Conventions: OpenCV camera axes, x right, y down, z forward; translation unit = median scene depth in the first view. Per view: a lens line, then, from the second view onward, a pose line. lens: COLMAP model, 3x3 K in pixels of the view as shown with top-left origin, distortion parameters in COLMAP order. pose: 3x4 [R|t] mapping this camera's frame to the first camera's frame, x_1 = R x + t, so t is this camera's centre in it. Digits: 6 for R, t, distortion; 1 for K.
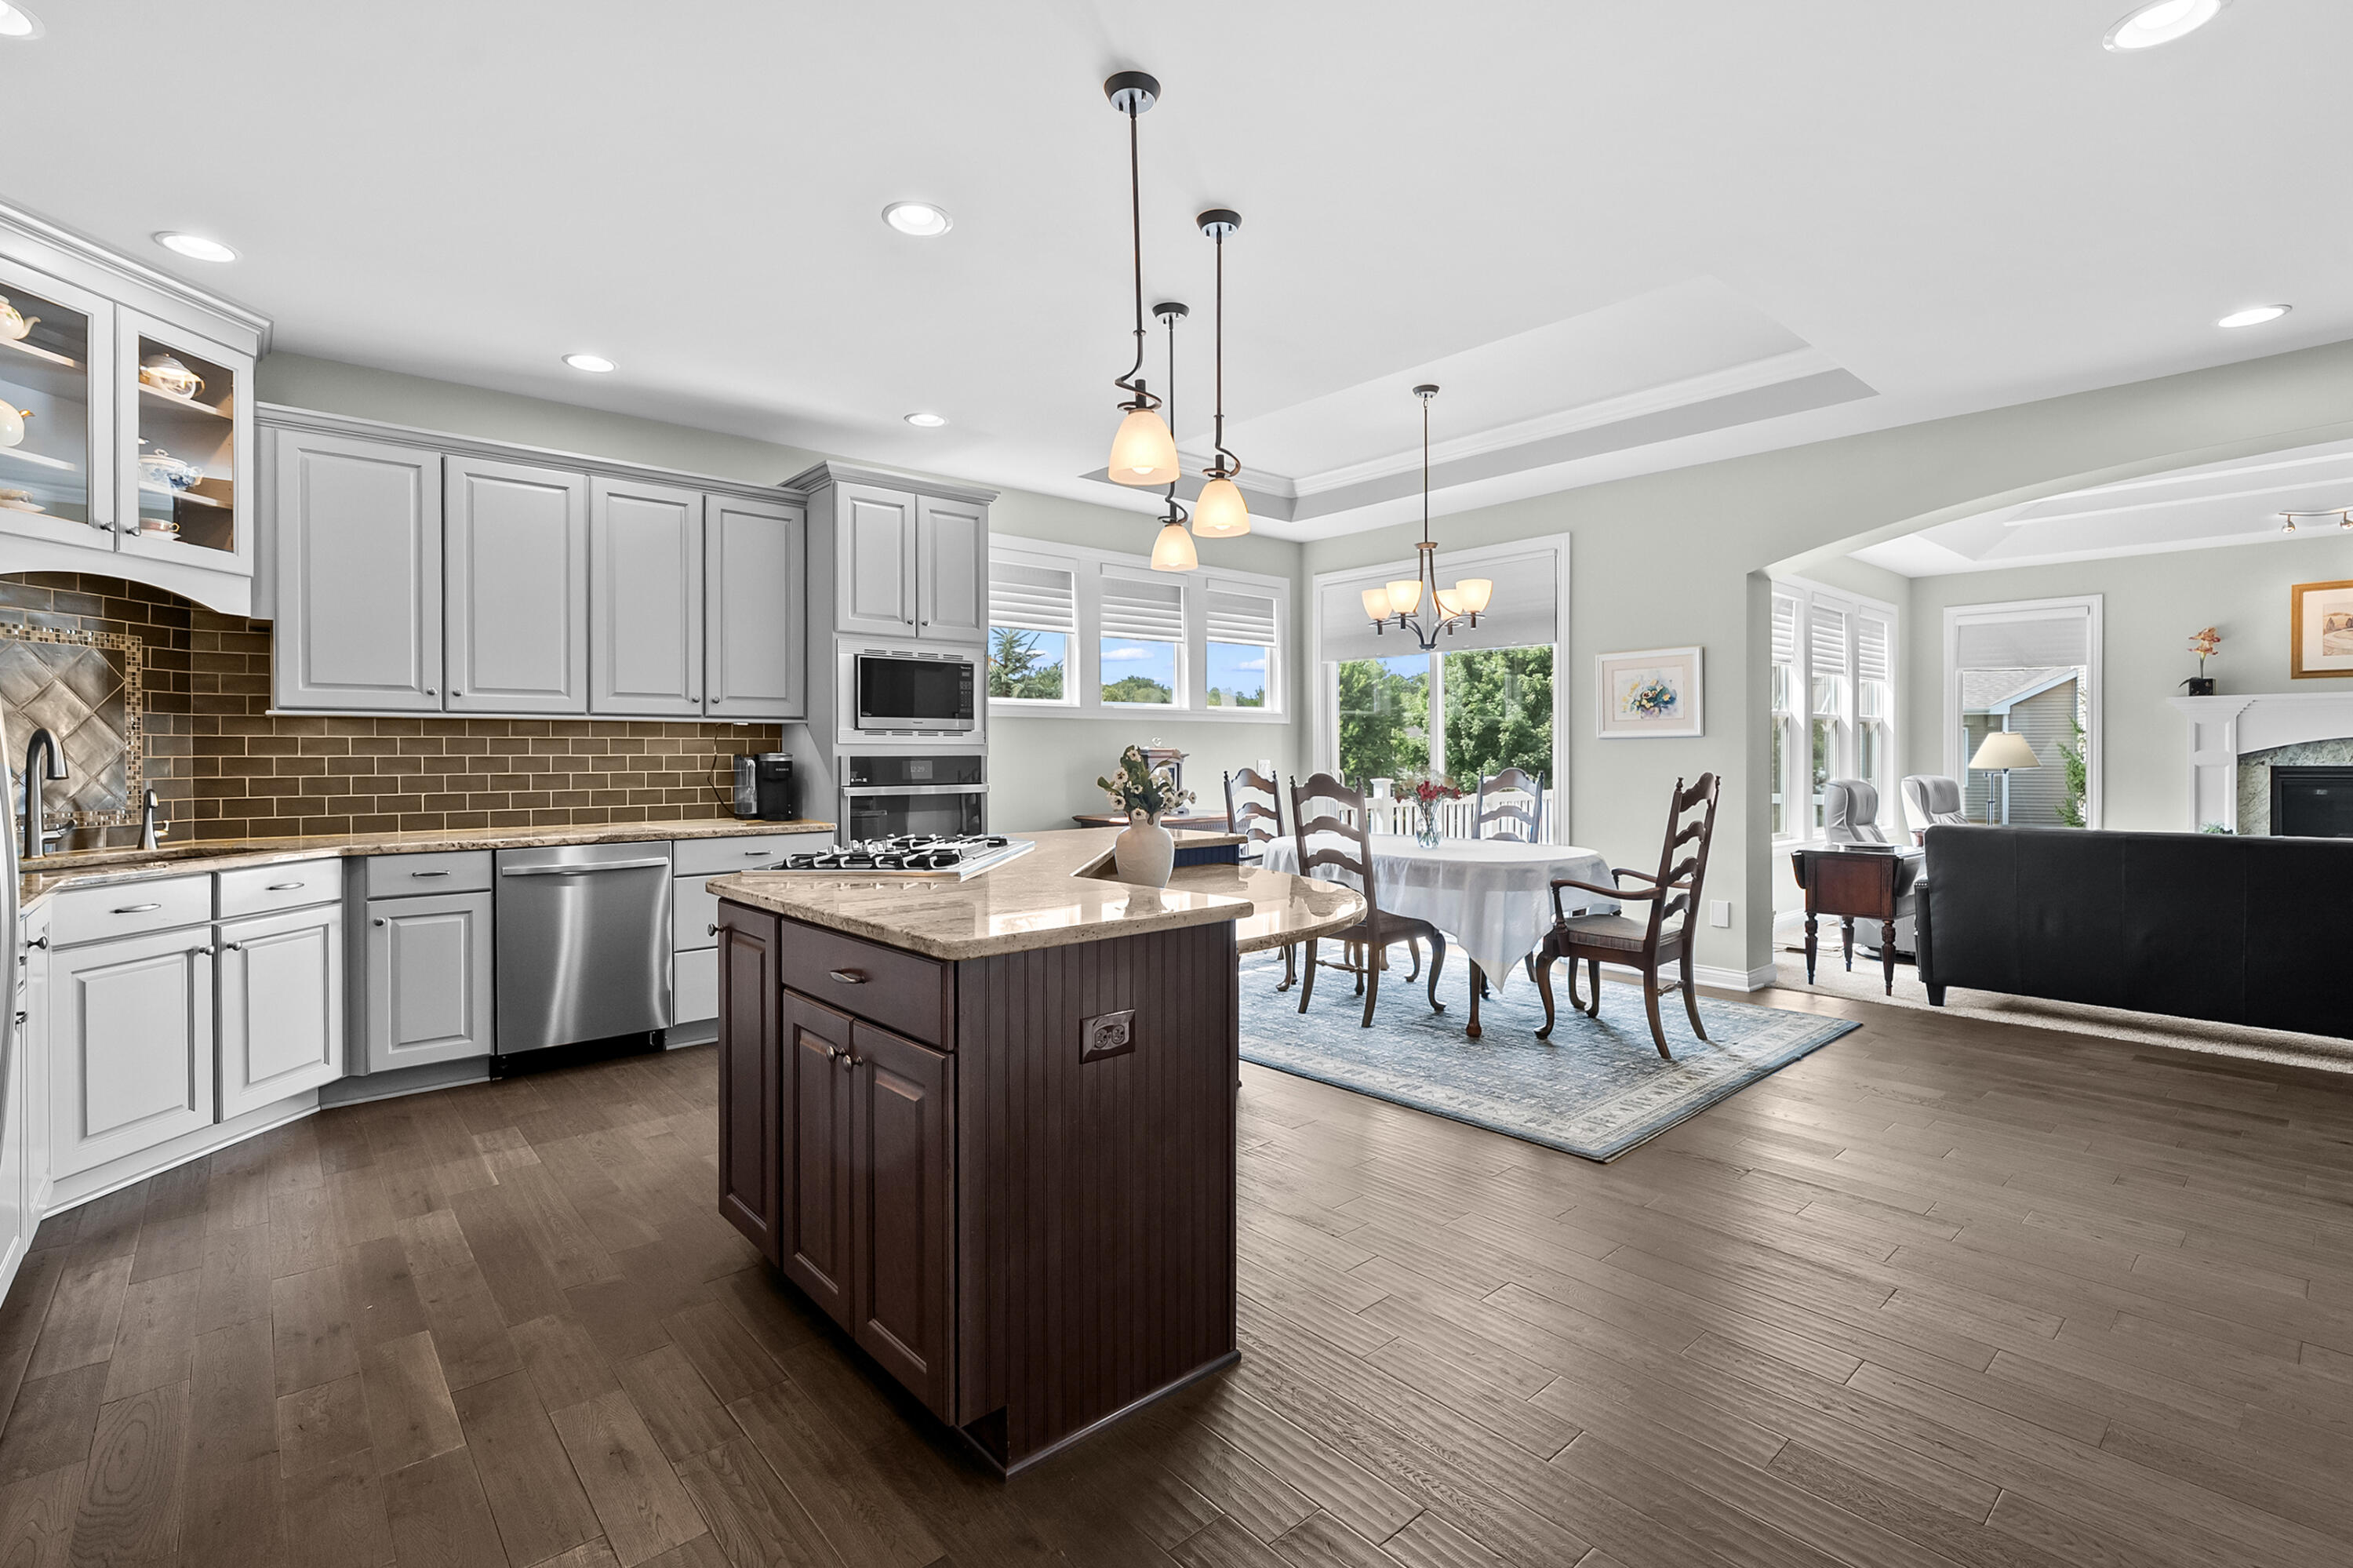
lens RADIAL K [[1065.3, 0, 1167.6], [0, 1065.3, 754.8], [0, 0, 1]] dist [-0.001503, 0.000047]
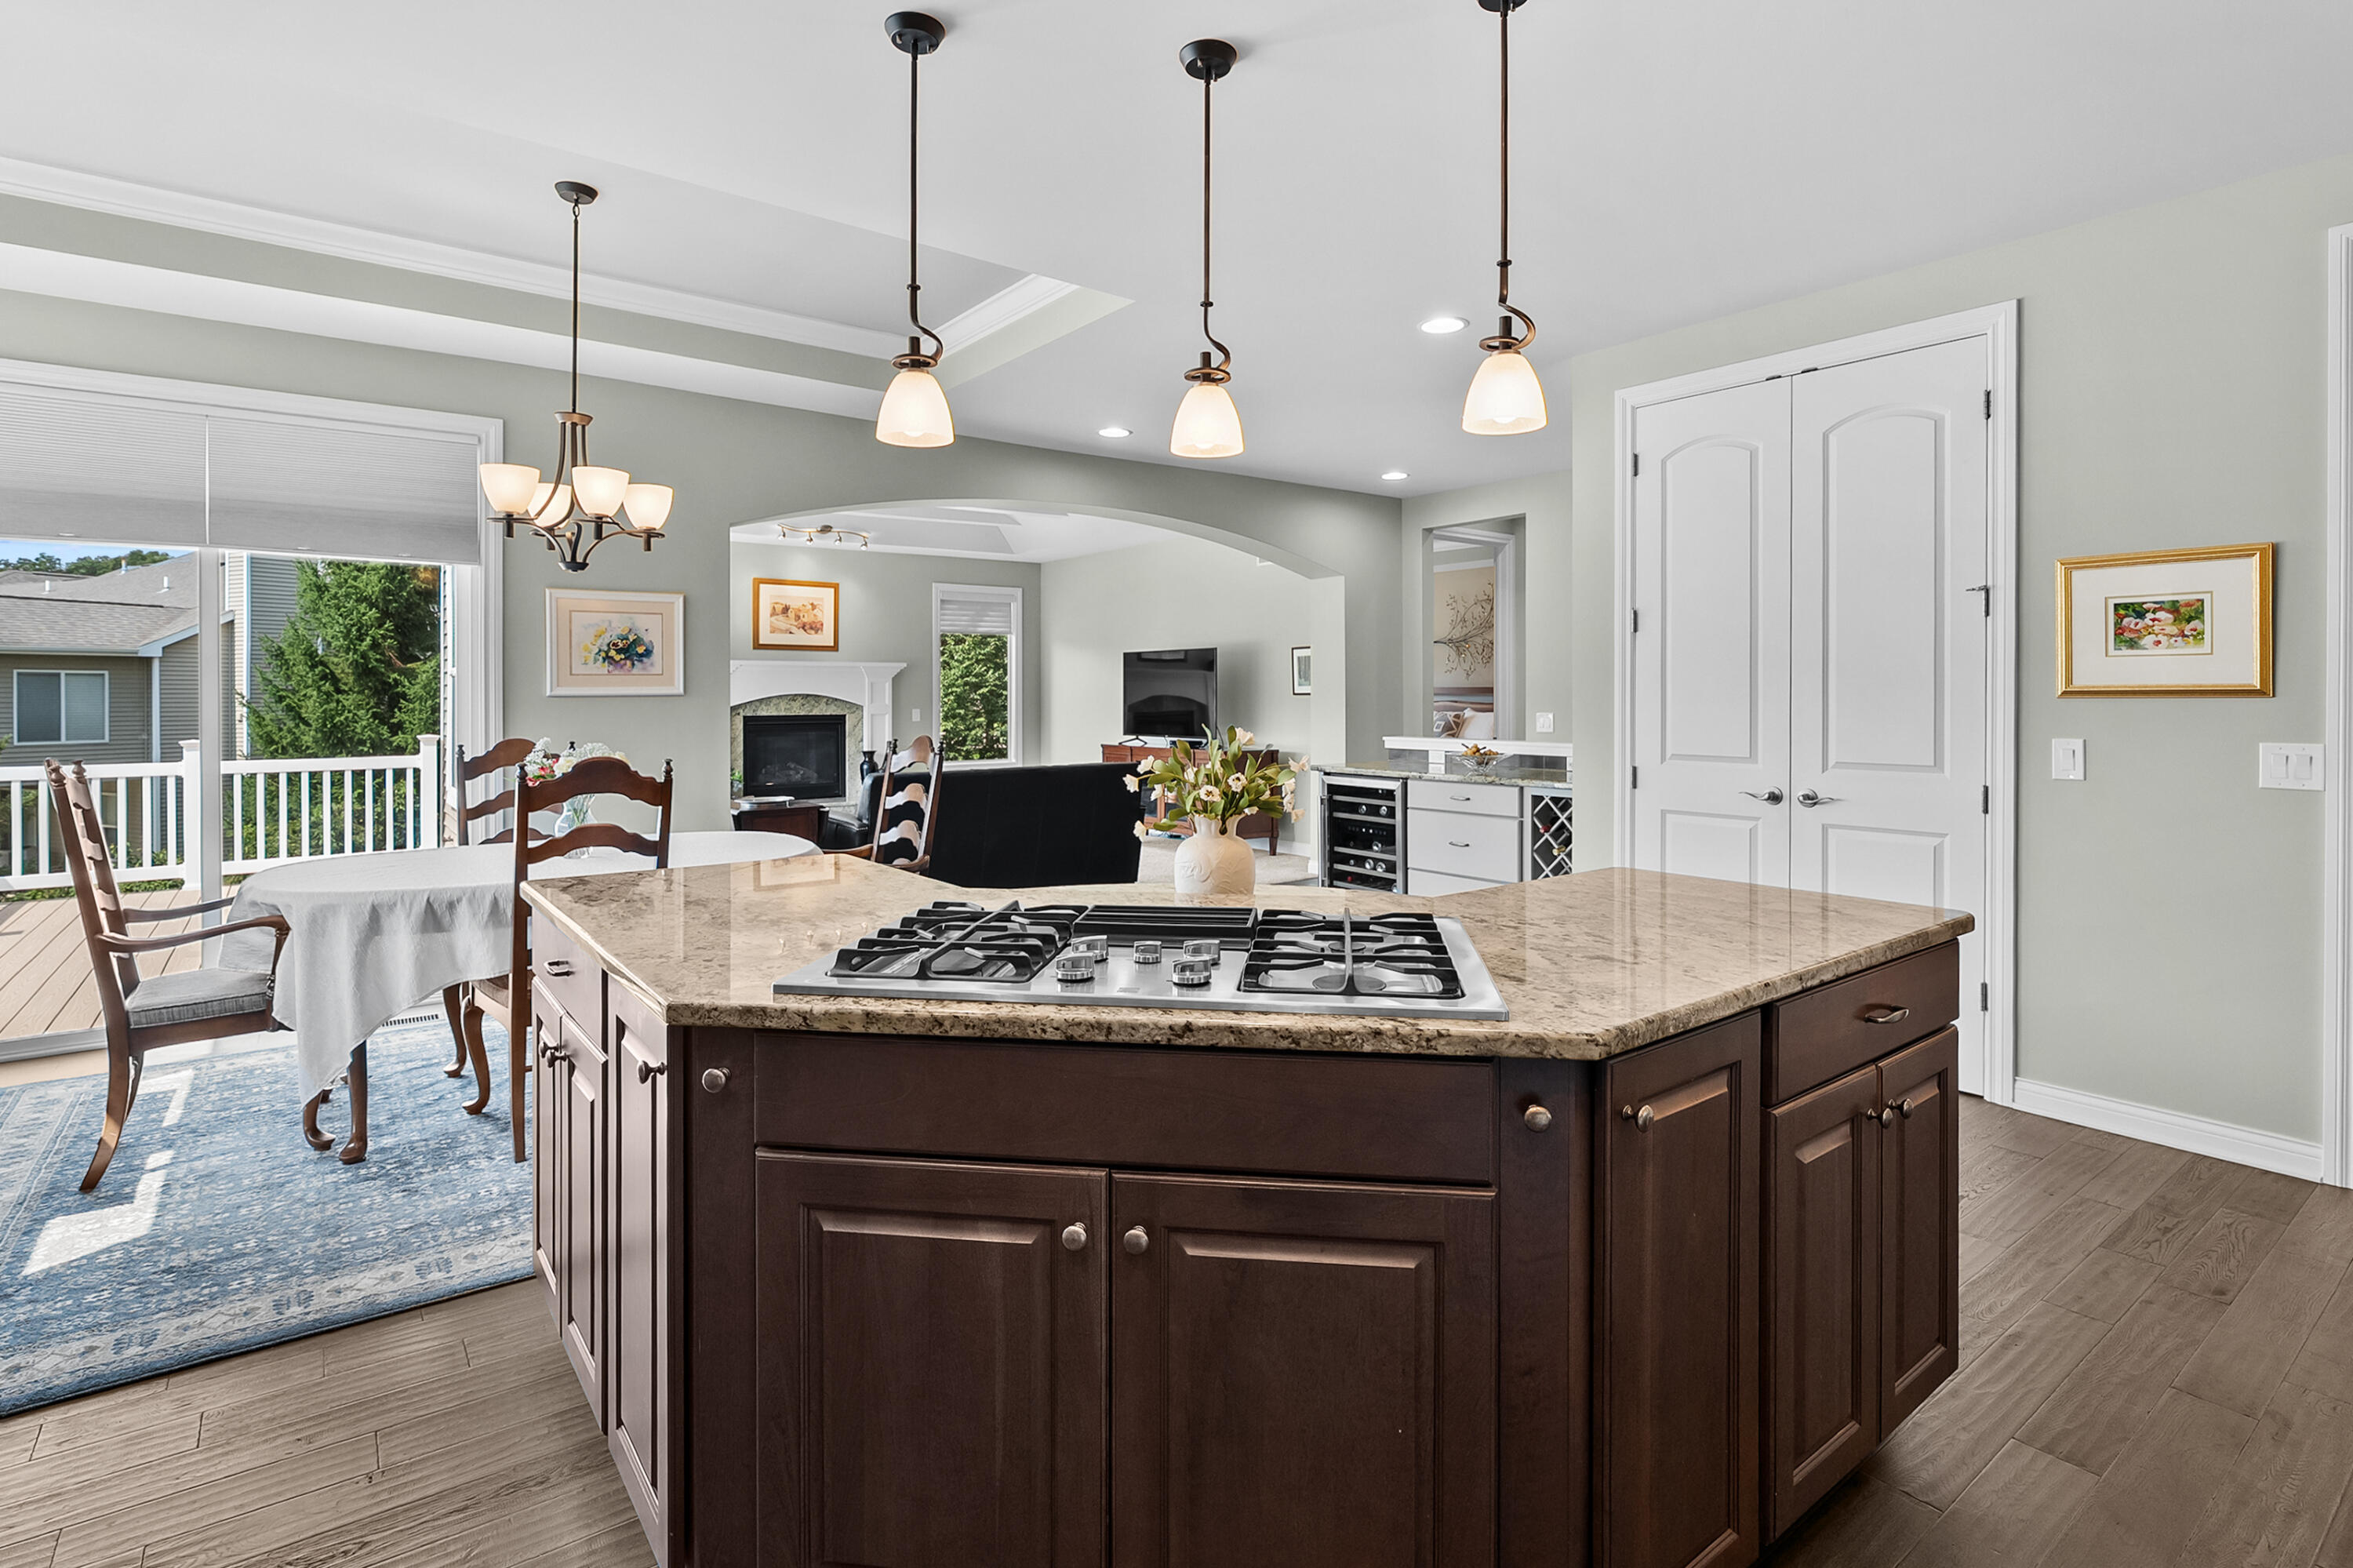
lens RADIAL K [[1152.4, 0, 1183.8], [0, 1152.4, 699.8], [0, 0, 1]] dist [0.000407, 0.000314]
pose [[0.061829, -0.001377, 0.998086, -0.558606], [0.001839, 0.999998, 0.001266, -0.017816], [-0.998085, 0.001757, 0.061831, 0.662501]]
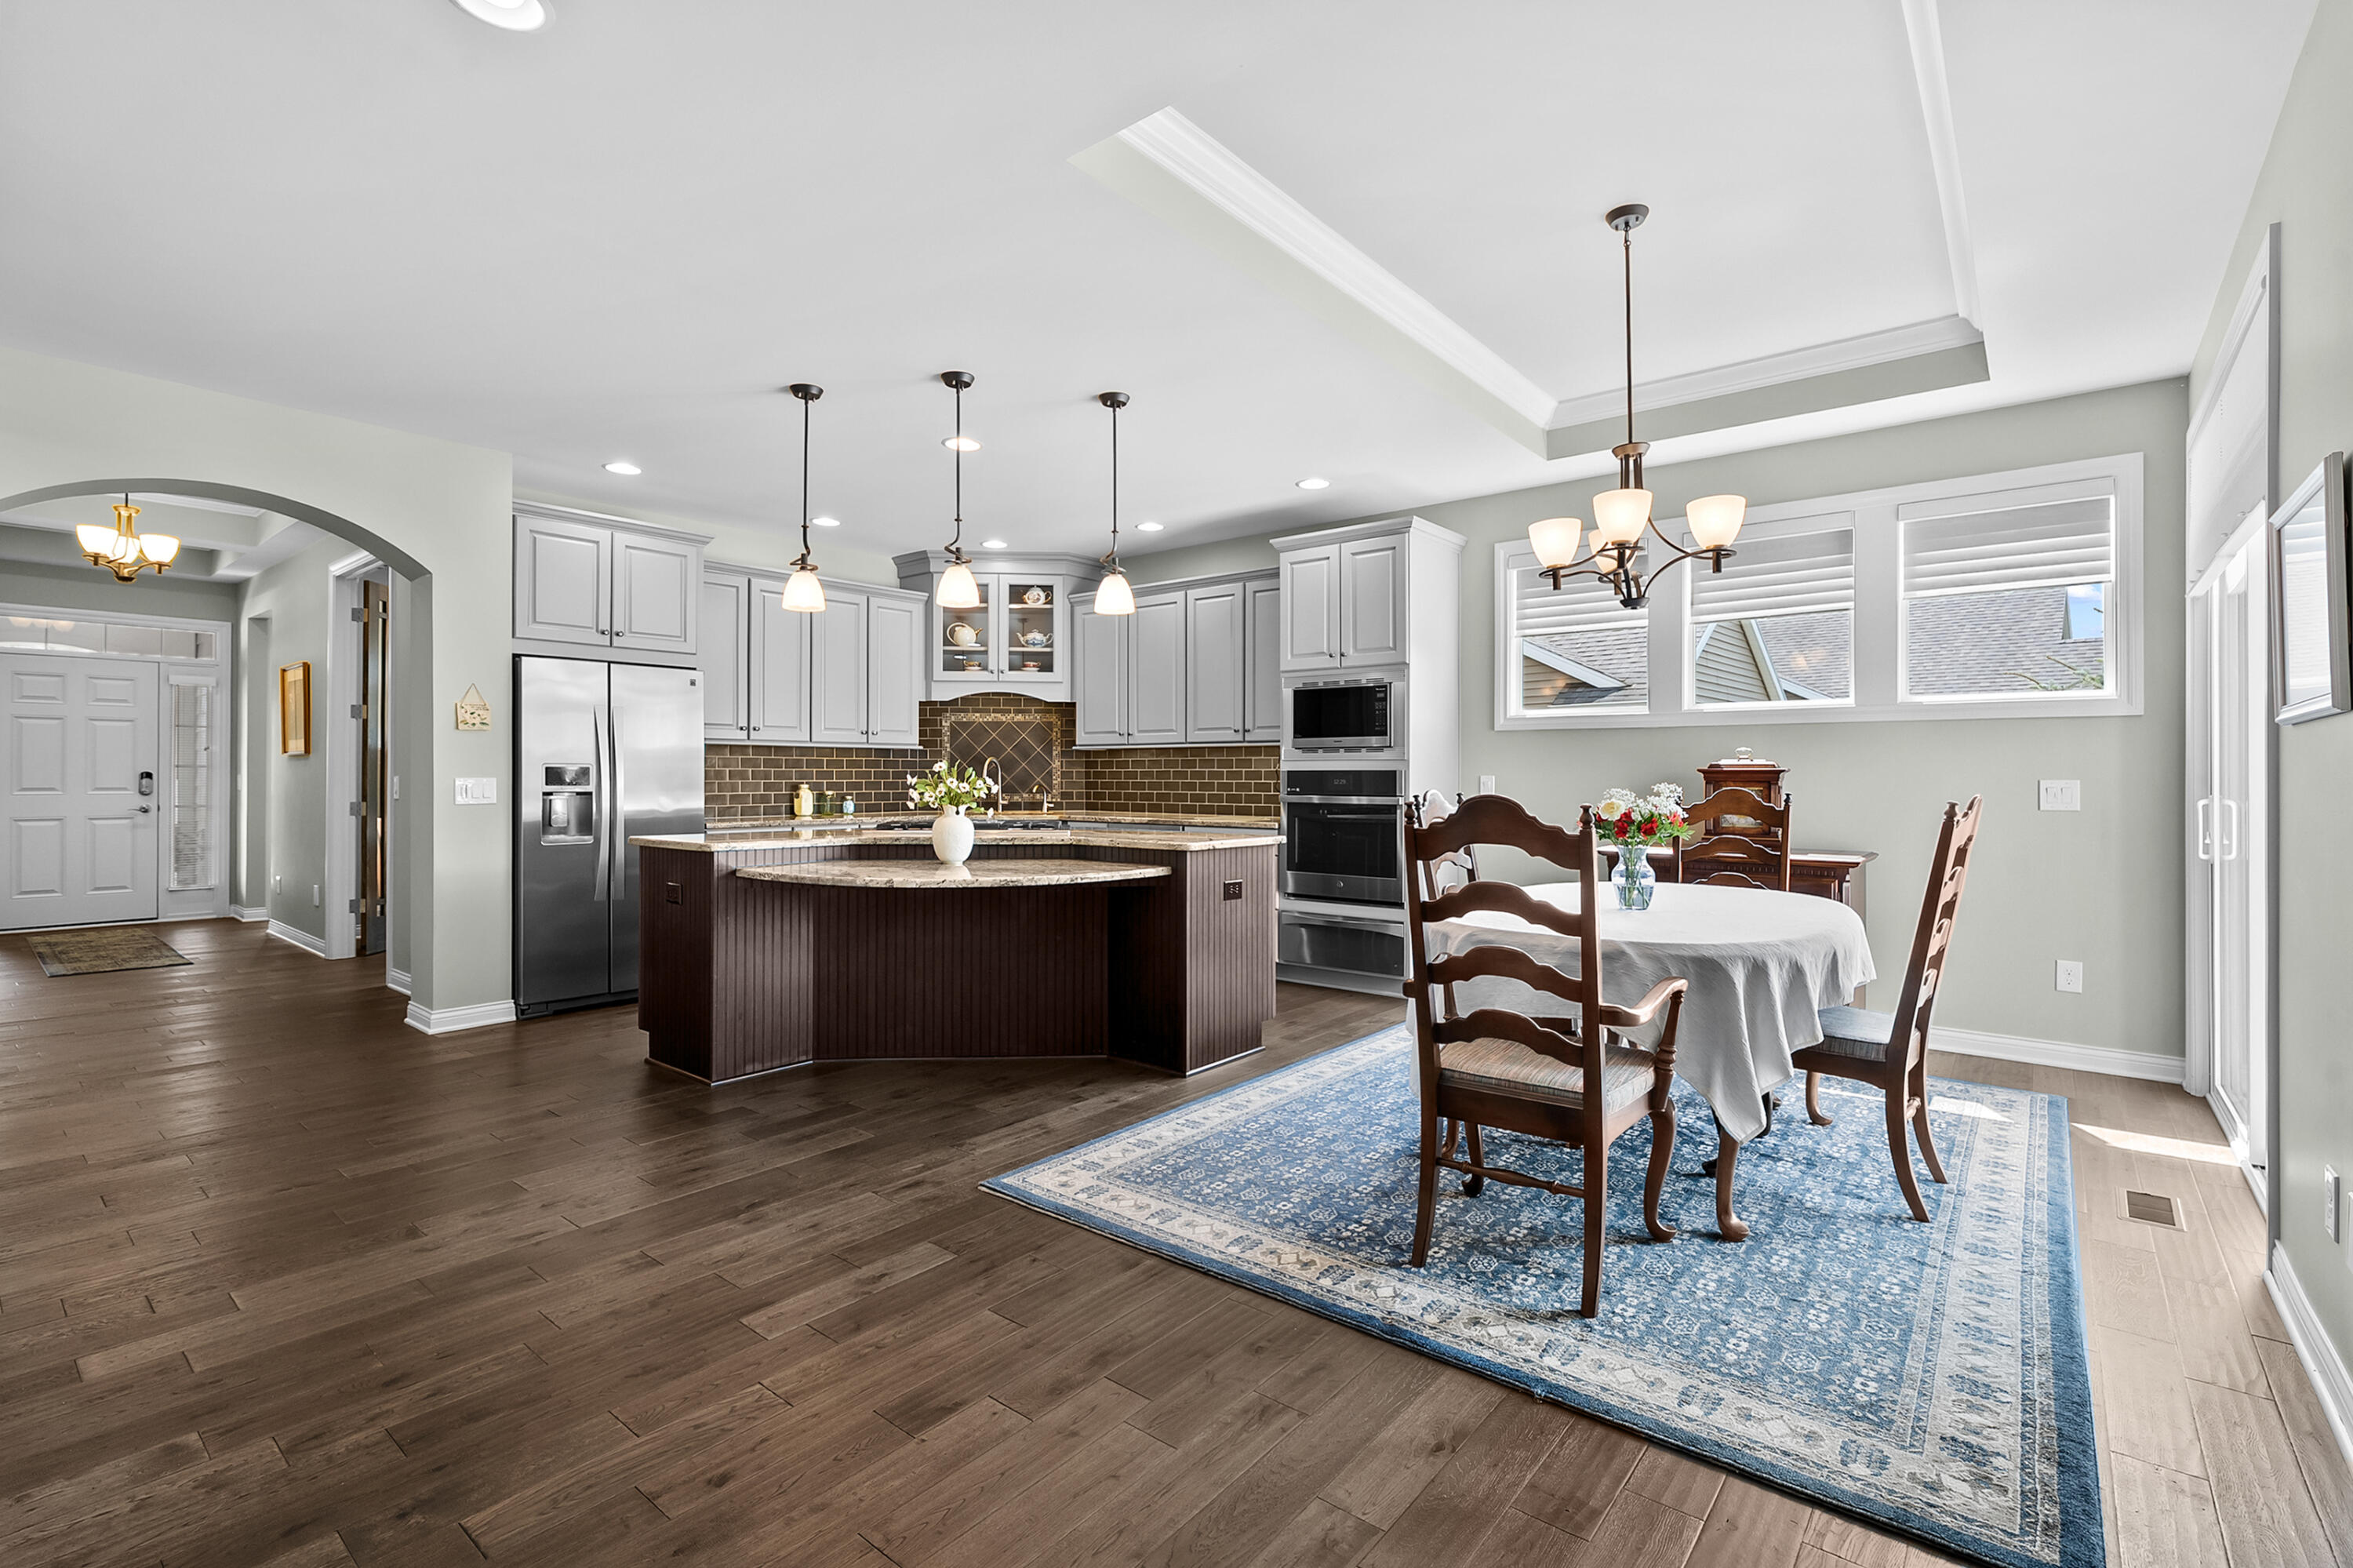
lens RADIAL K [[1064.8, 0, 1178.3], [0, 1064.8, 772.0], [0, 0, 1]] dist [-0.000857, 0.000016]
pose [[0.167901, -0.000034, -0.985804, 0.992979], [-0.004316, 0.999990, -0.000770, 0.005094], [0.985794, 0.004384, 0.167899, 0.724827]]
